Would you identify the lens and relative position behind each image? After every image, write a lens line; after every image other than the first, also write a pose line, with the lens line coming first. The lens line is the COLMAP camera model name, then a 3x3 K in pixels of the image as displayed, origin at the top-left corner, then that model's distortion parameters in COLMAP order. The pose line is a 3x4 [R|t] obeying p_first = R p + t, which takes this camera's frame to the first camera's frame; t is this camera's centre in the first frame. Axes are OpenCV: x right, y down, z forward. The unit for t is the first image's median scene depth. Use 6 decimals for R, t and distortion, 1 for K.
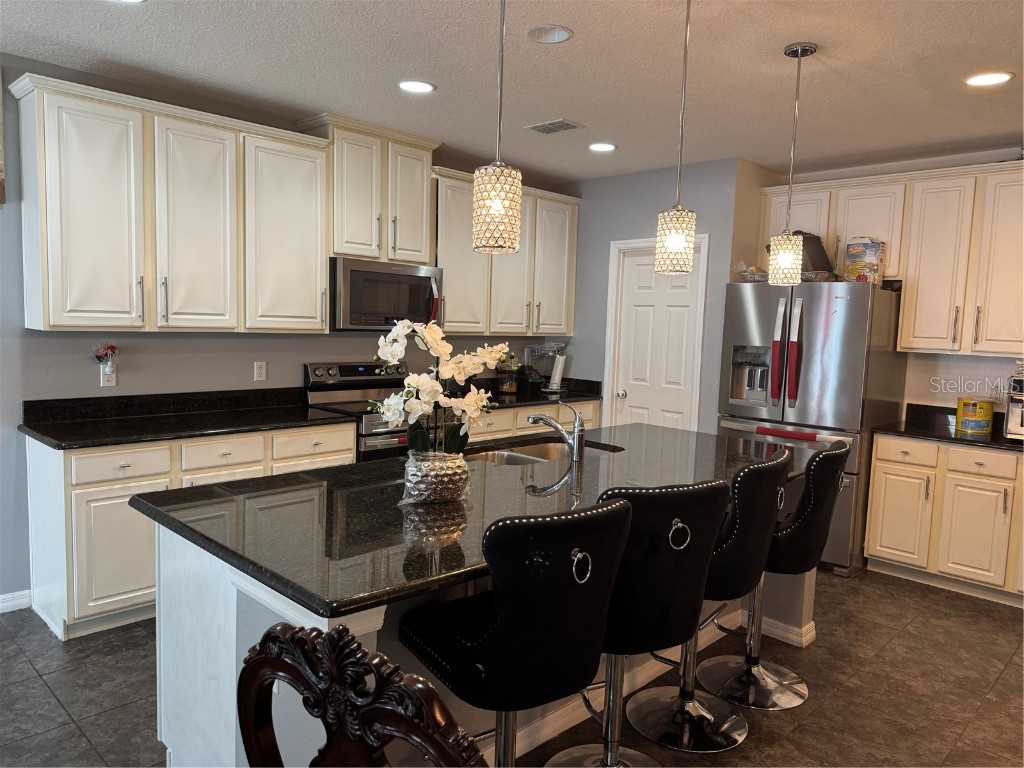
lens RADIAL K [[703.9, 0, 523.9], [0, 703.9, 387.2], [0, 0, 1]] dist [-0.000148, -0.009771]
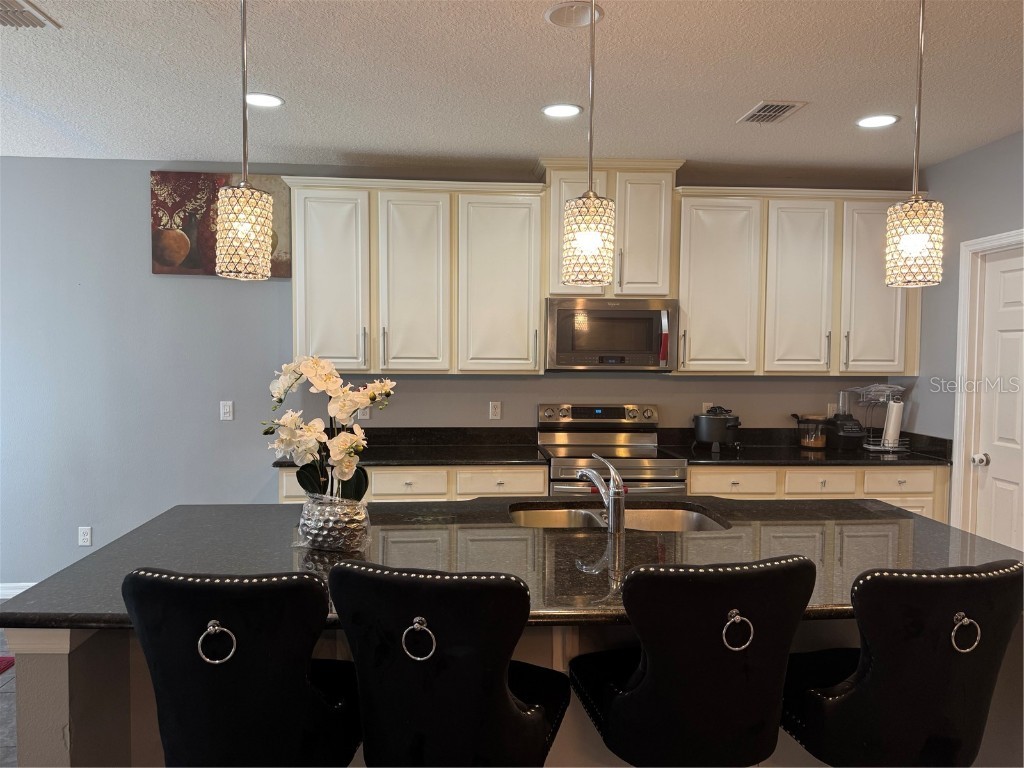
lens RADIAL K [[701.2, 0, 521.4], [0, 701.2, 390.7], [0, 0, 1]] dist [0.010807, -0.020787]
pose [[0.730769, 0.007649, -0.682582, 0.355755], [-0.046448, 0.998177, -0.038542, -0.012940], [0.681043, 0.059870, 0.729792, 0.240418]]
